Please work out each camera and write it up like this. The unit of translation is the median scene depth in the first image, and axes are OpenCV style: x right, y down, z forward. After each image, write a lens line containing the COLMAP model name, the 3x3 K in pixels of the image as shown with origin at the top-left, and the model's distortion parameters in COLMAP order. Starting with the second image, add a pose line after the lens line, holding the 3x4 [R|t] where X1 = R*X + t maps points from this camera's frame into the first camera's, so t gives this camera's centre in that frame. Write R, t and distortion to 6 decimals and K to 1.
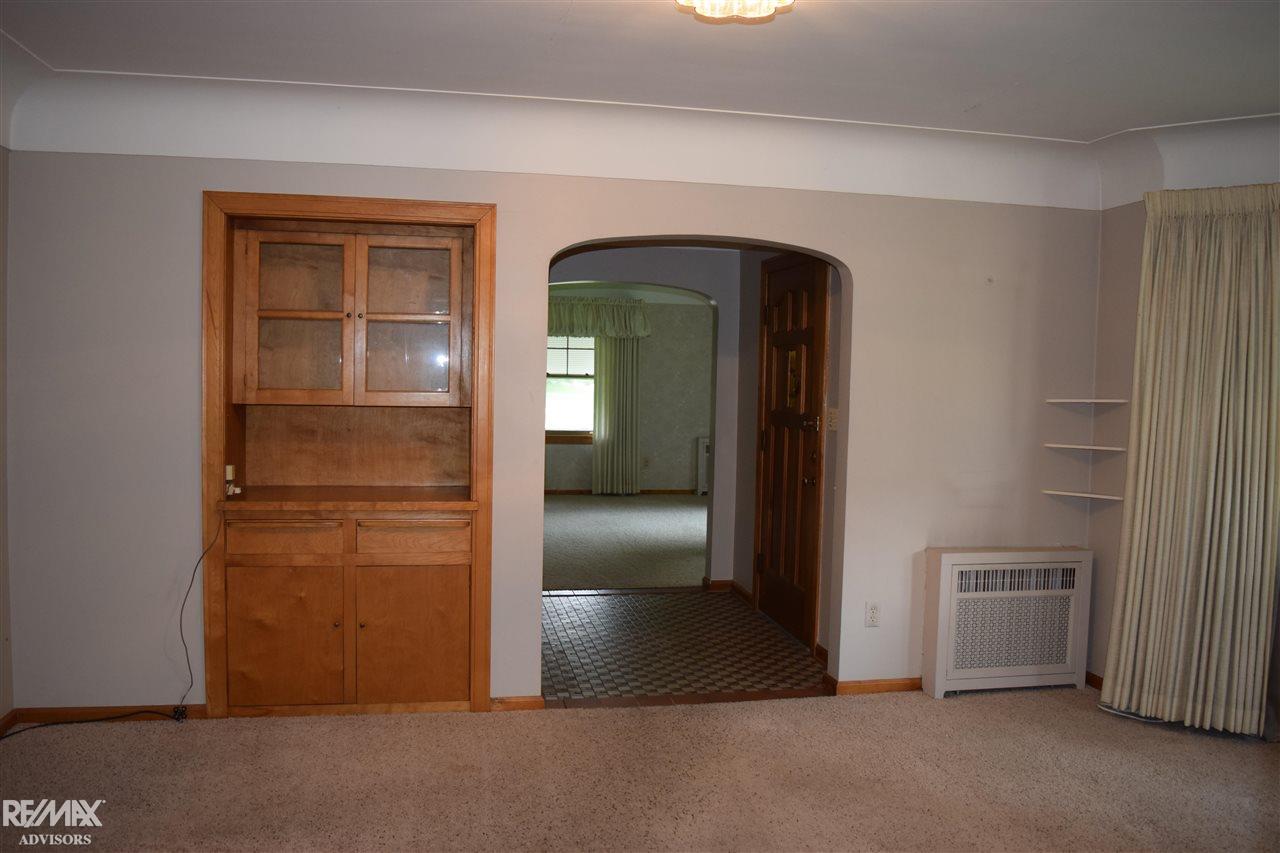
lens RADIAL K [[998.5, 0, 640.0], [0, 998.5, 426.5], [0, 0, 1]] dist [-0.085253, 0.000757]
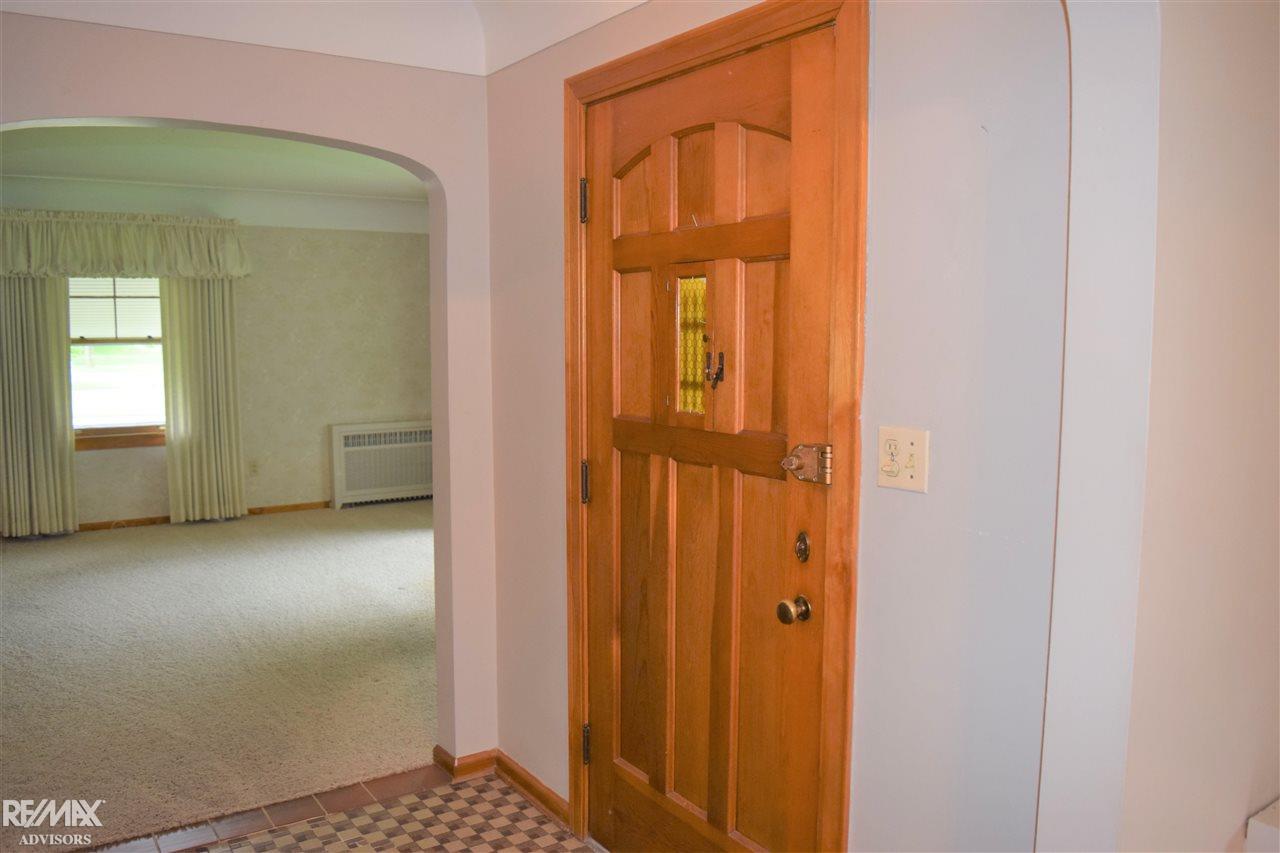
lens RADIAL K [[998.5, 0, 640.0], [0, 998.5, 426.5], [0, 0, 1]] dist [-0.085253, 0.000757]
pose [[0.916722, -0.058874, 0.395164, -0.016112], [0.039273, 0.997572, 0.057515, -0.018997], [-0.397591, -0.037206, 0.916808, 0.305896]]
